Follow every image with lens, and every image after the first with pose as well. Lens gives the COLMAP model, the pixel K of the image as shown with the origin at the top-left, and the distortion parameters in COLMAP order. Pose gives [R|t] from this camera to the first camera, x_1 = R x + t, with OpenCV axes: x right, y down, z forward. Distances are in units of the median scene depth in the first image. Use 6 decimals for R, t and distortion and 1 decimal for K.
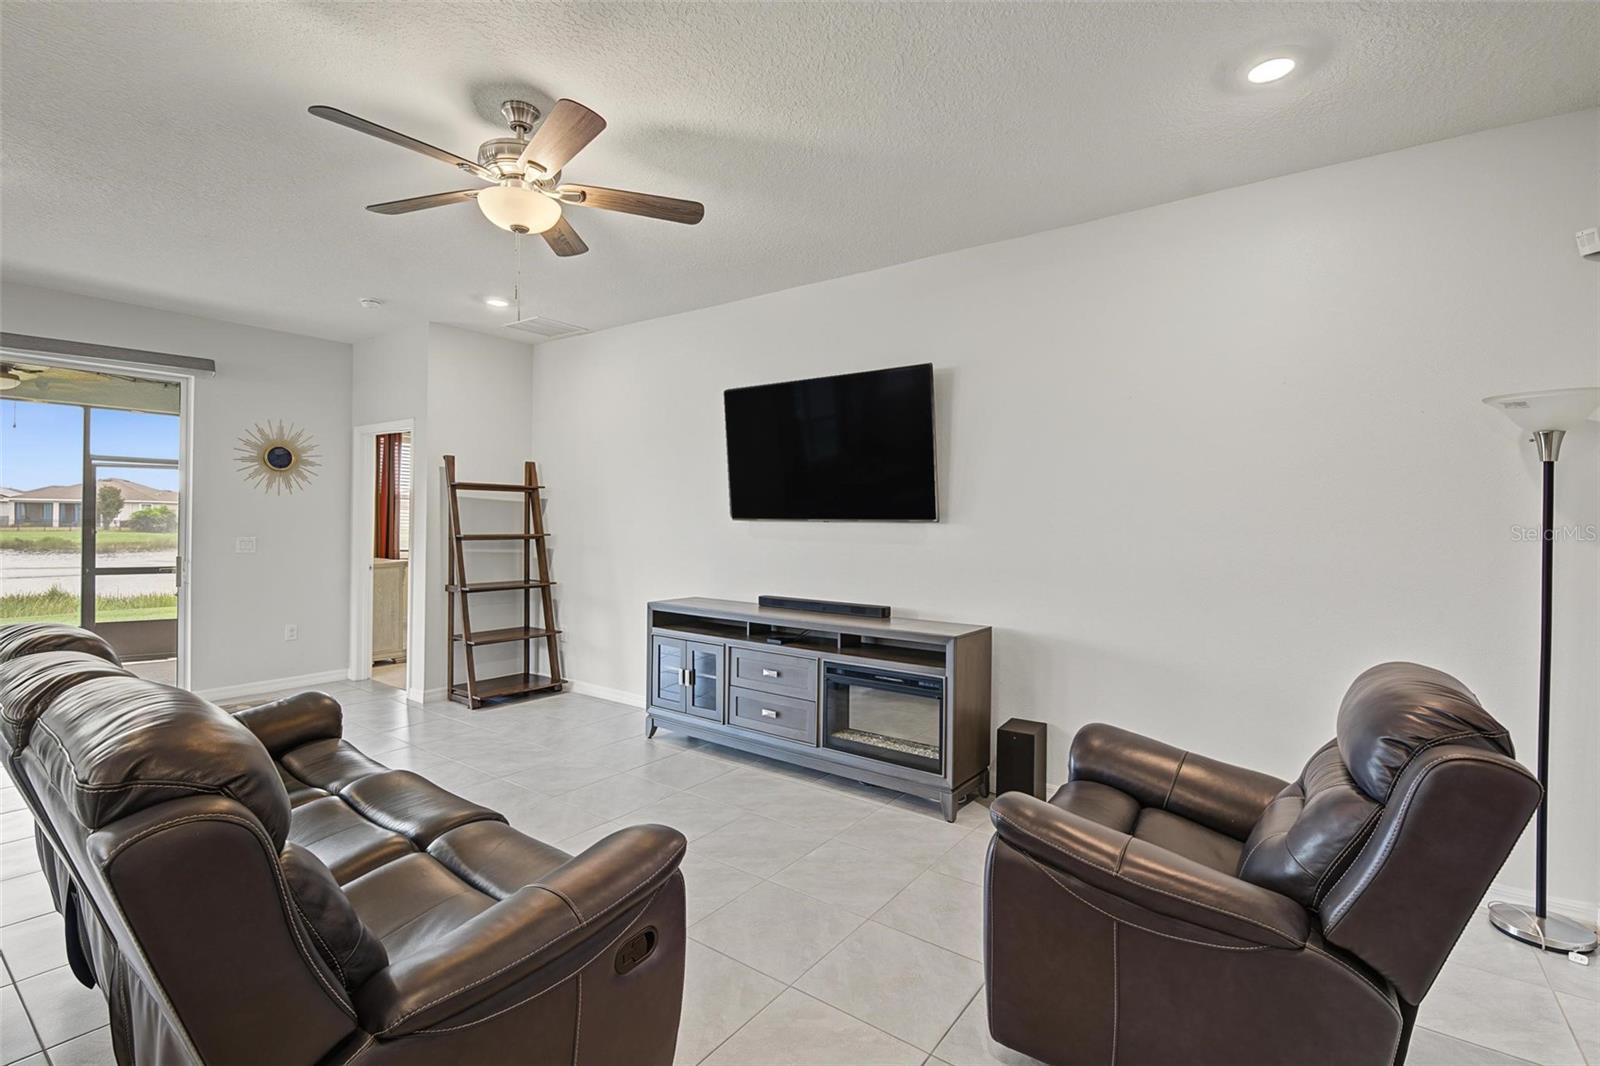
lens RADIAL K [[730.7, 0, 802.4], [0, 730.7, 520.8], [0, 0, 1]] dist [0.001585, -0.000717]
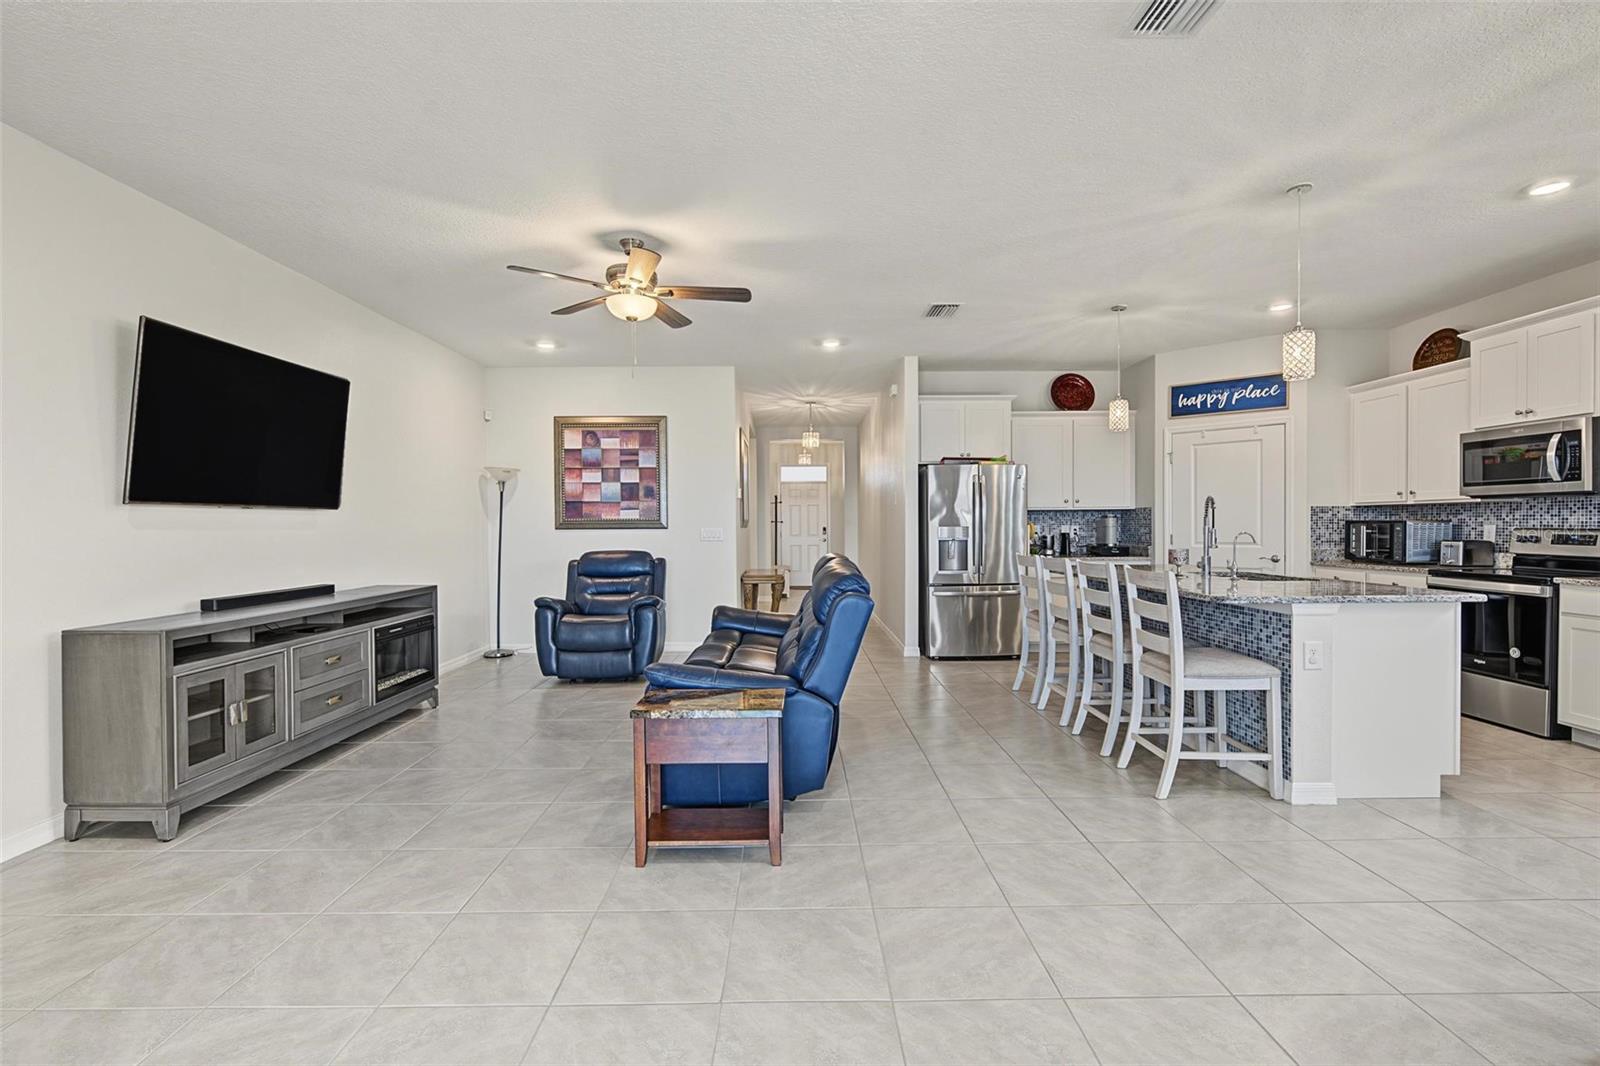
lens RADIAL K [[712.3, 0, 795.1], [0, 712.3, 534.3], [0, 0, 1]] dist [-0.000144, 0.001032]
pose [[-0.596173, -0.018055, 0.802653, -1.012797], [-0.001259, 0.999767, 0.021555, 0.013934], [-0.802855, 0.011840, -0.596057, 0.909695]]
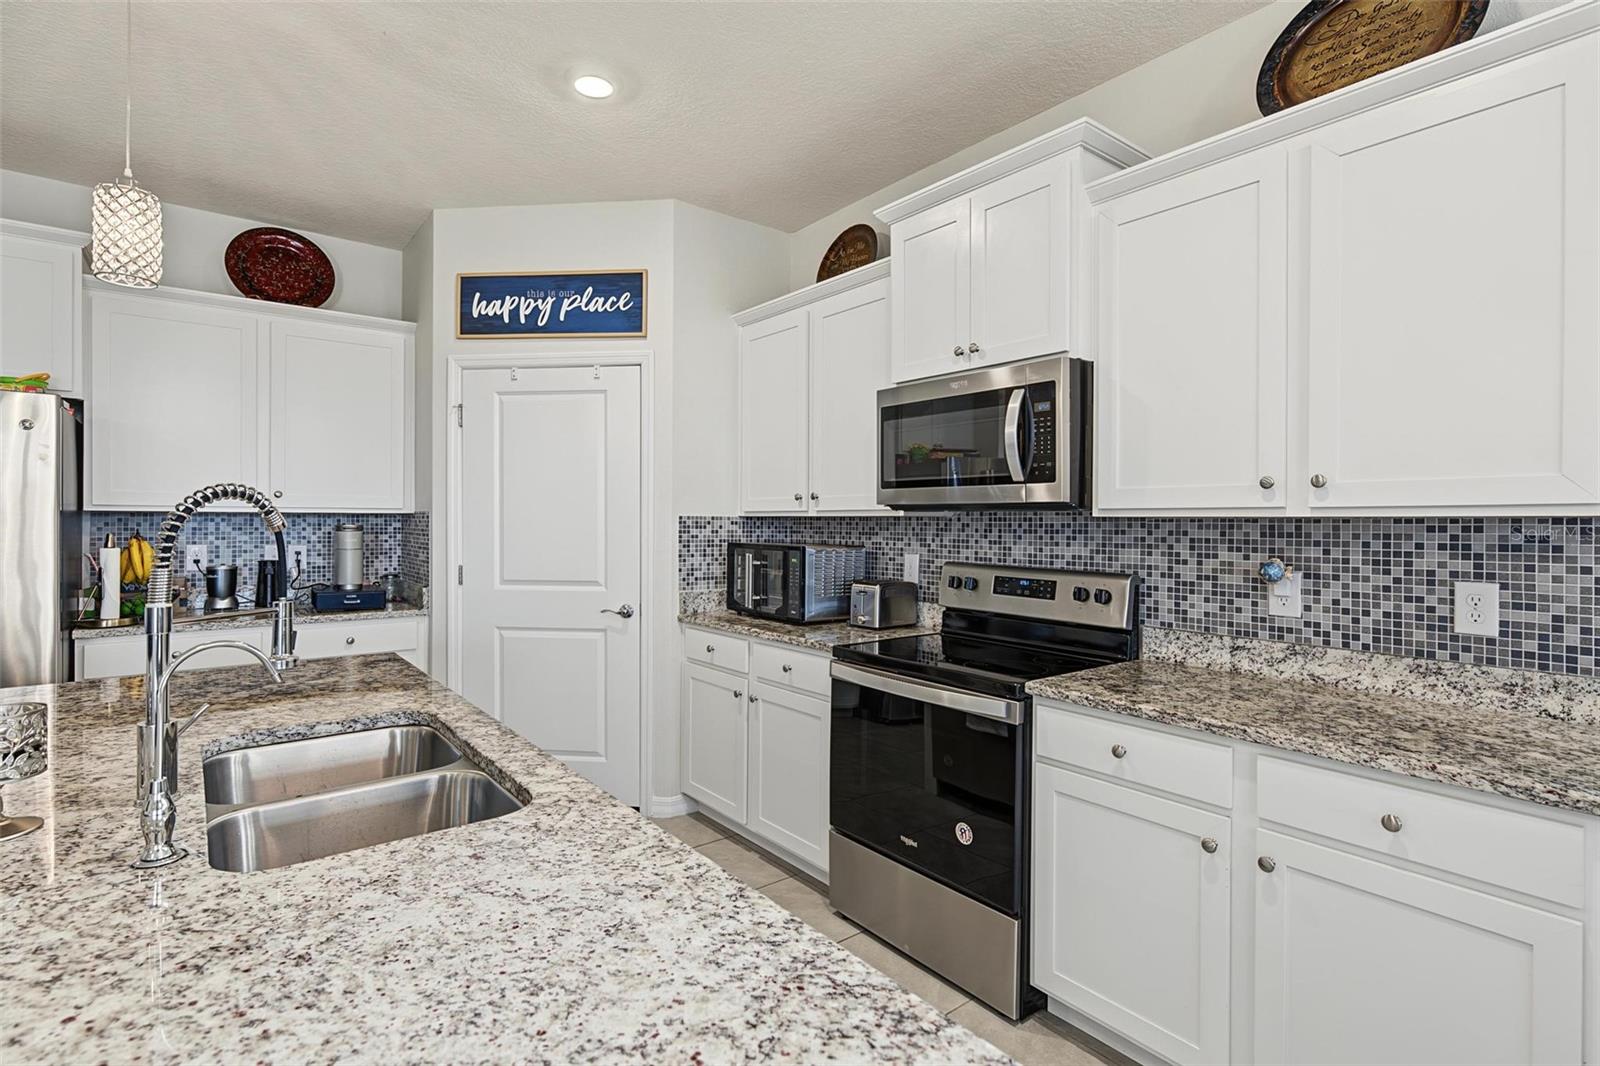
lens RADIAL K [[765.0, 0, 794.7], [0, 765.0, 519.9], [0, 0, 1]] dist [0.003026, -0.001664]
pose [[-0.962974, -0.015776, 0.269132, -0.859041], [-0.016258, 0.999868, 0.000438, -0.007921], [-0.269103, -0.003954, -0.963103, 0.127271]]
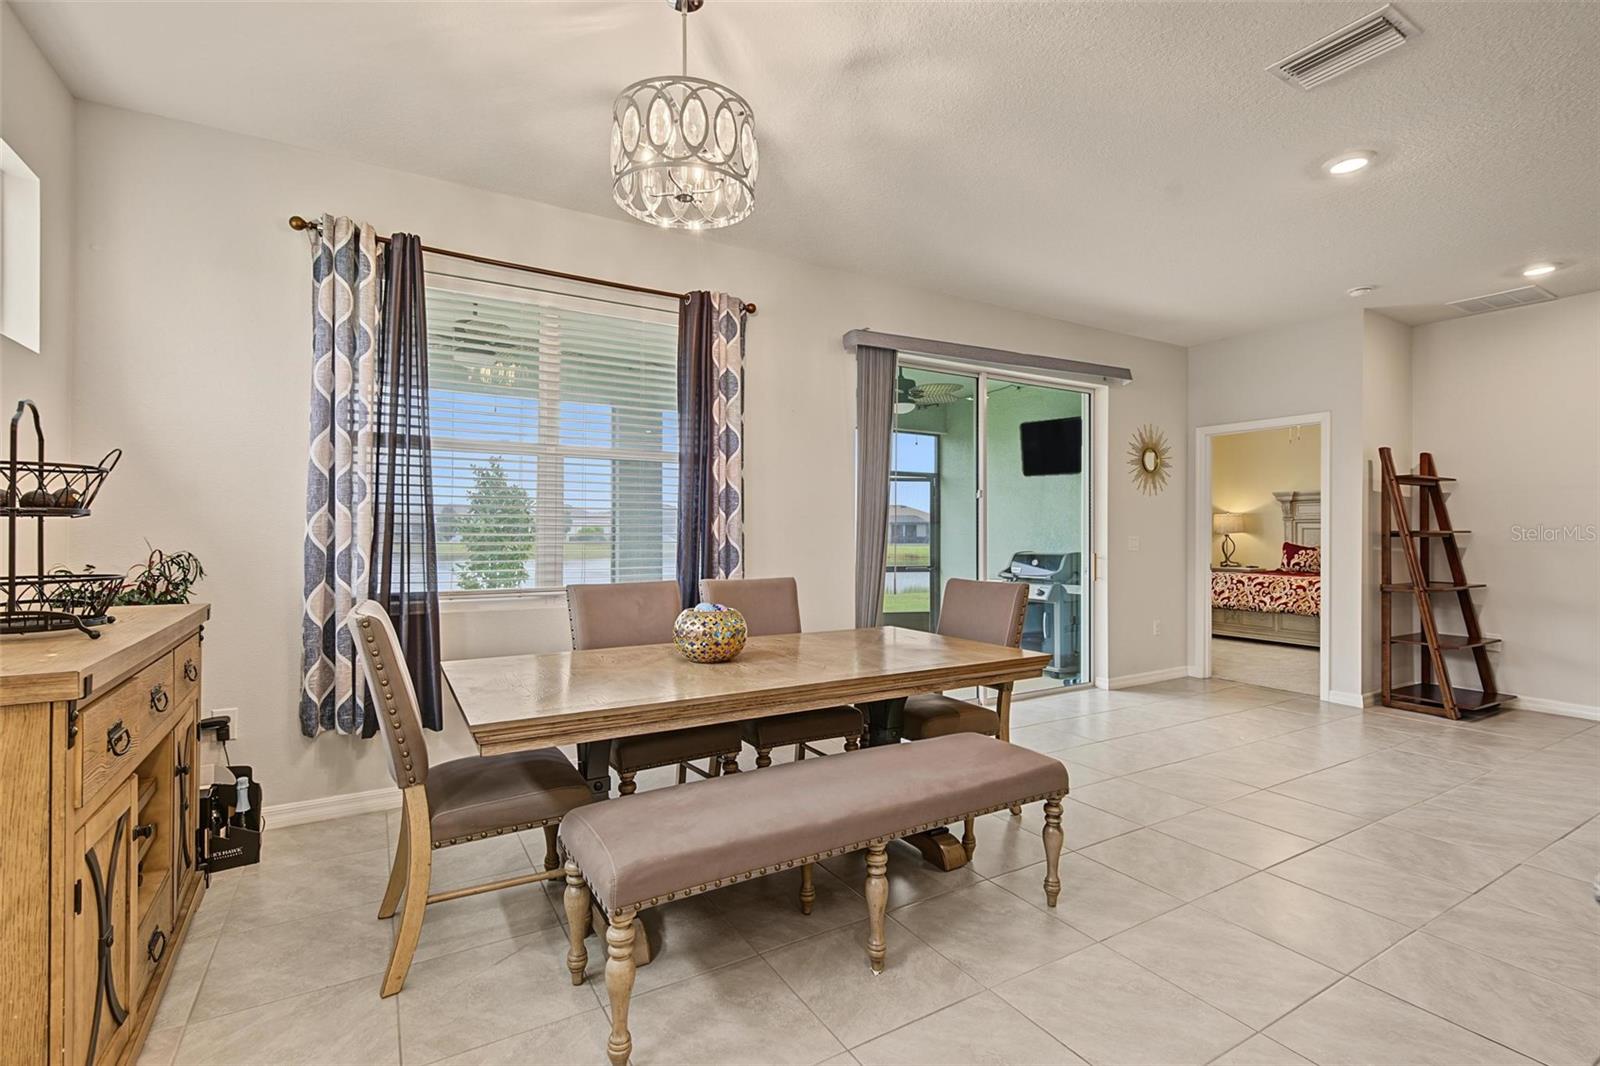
lens RADIAL K [[730.7, 0, 800.4], [0, 730.7, 532.2], [0, 0, 1]] dist [0.001585, -0.000717]
pose [[0.918693, -0.009398, -0.394861, -0.942144], [0.008742, 0.999956, -0.003459, 0.019265], [0.394876, -0.000275, 0.918734, -0.192880]]
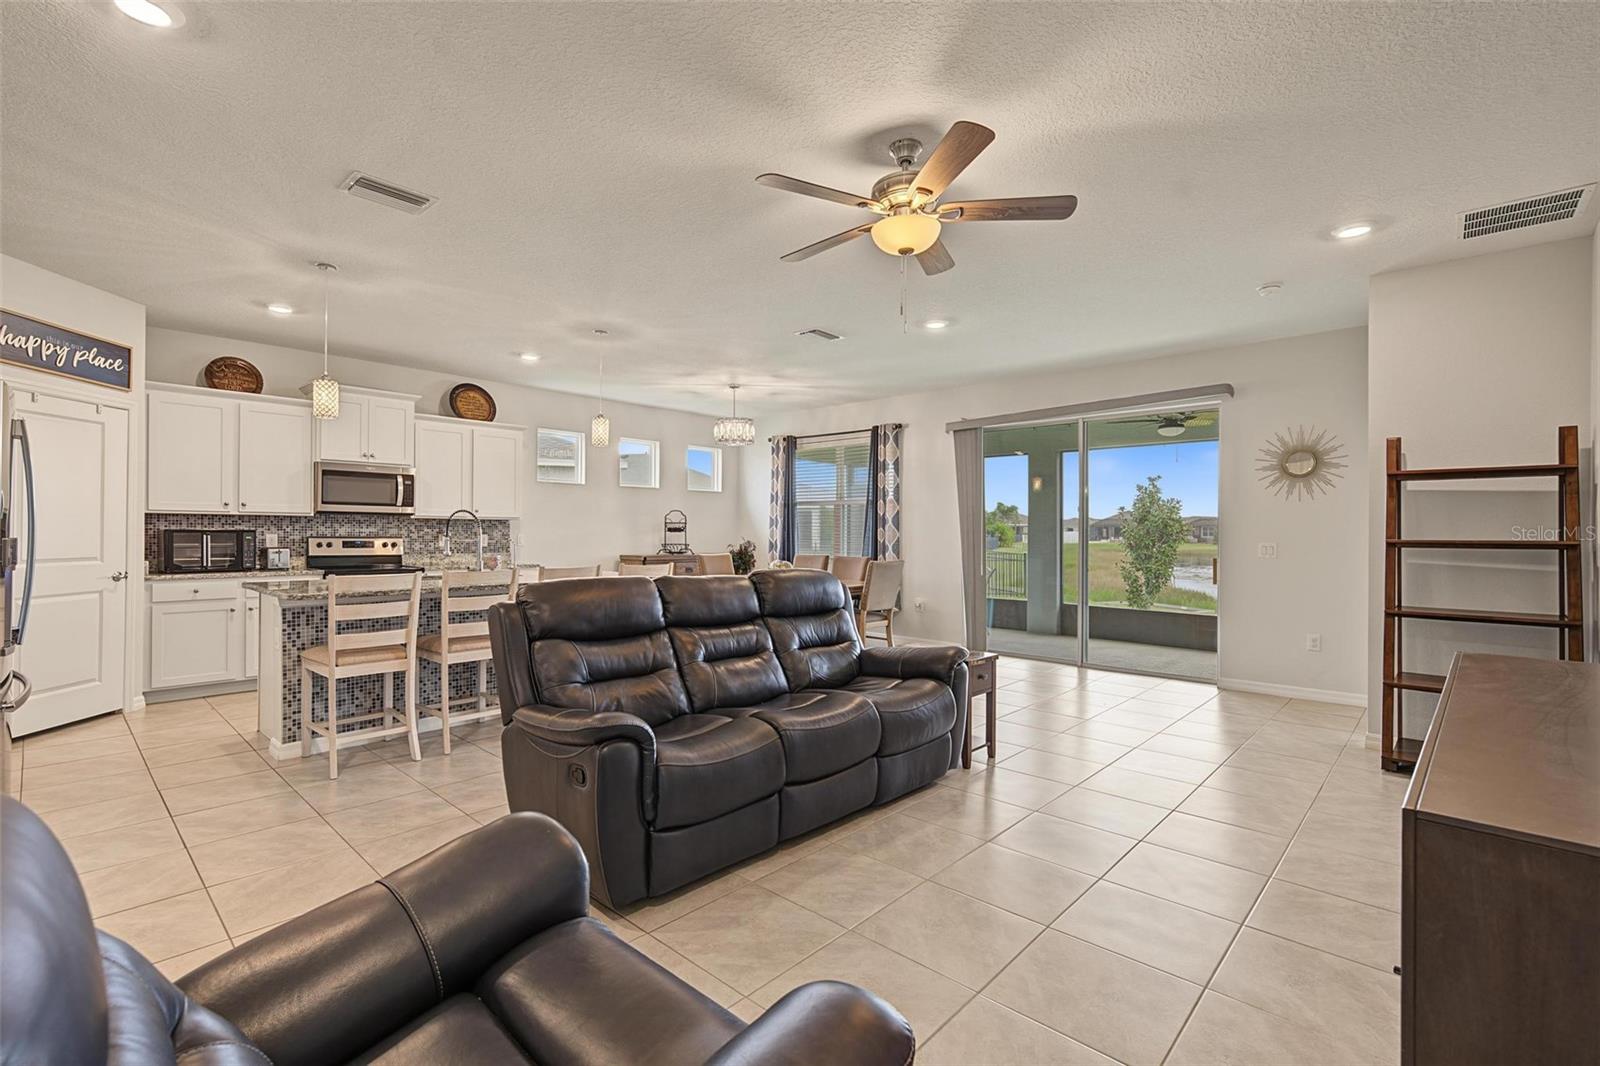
lens RADIAL K [[712.3, 0, 793.2], [0, 712.3, 532.1], [0, 0, 1]] dist [-0.000144, 0.001032]
pose [[-0.121797, -0.011972, -0.992483, 0.402035], [-0.005779, 0.999919, -0.011352, 0.027053], [0.992538, 0.004353, -0.121856, 0.537918]]
